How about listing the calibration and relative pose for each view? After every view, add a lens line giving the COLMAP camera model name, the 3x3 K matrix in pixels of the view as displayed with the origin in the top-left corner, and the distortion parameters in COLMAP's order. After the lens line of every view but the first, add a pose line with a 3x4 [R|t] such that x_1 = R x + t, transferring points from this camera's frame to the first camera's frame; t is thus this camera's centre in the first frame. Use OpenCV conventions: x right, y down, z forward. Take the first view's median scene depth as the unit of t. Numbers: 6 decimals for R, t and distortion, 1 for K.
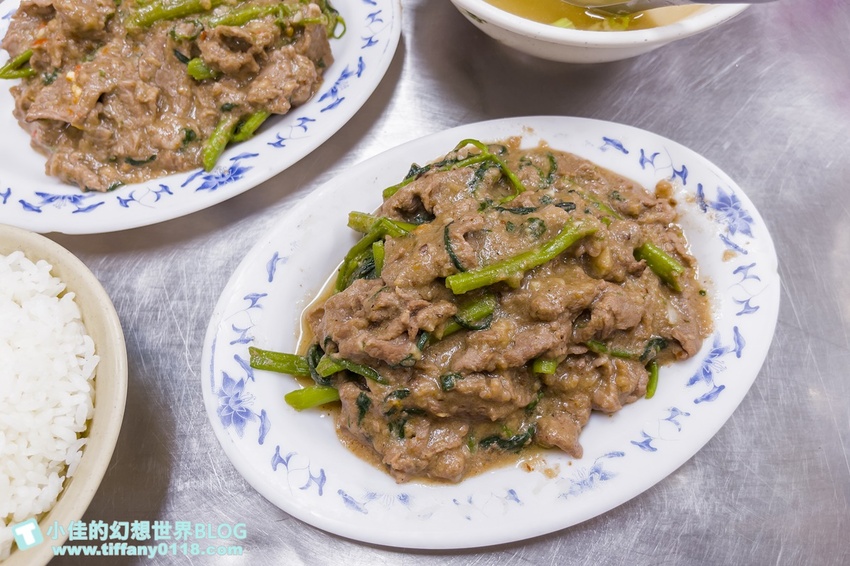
lens RADIAL K [[770.7, 0, 425.0], [0, 770.7, 283.0], [0, 0, 1]] dist [0.038105, -0.189288]
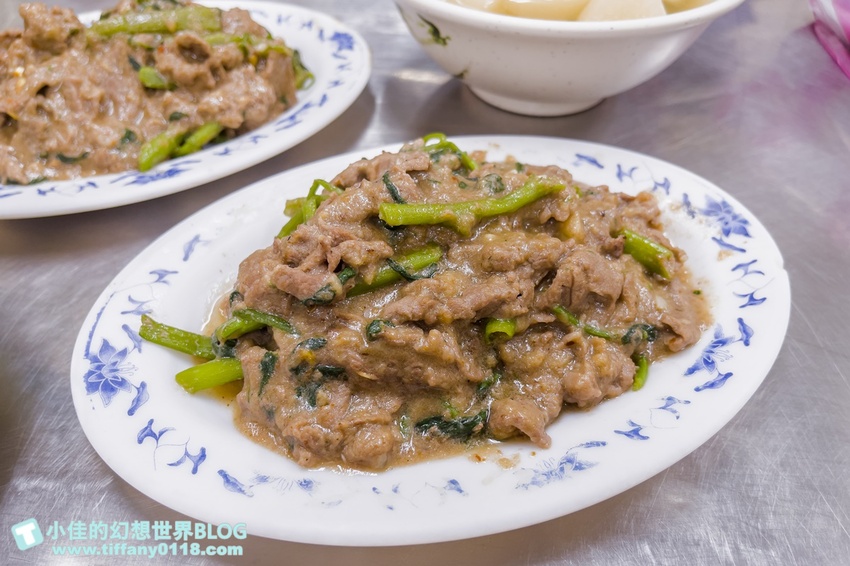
lens RADIAL K [[770.7, 0, 425.0], [0, 770.7, 283.0], [0, 0, 1]] dist [0.038105, -0.189288]
pose [[0.999116, 0.035400, -0.022687, 0.089698], [-0.041265, 0.929073, -0.367589, 0.343130], [0.008065, 0.368200, 0.929712, 0.232095]]
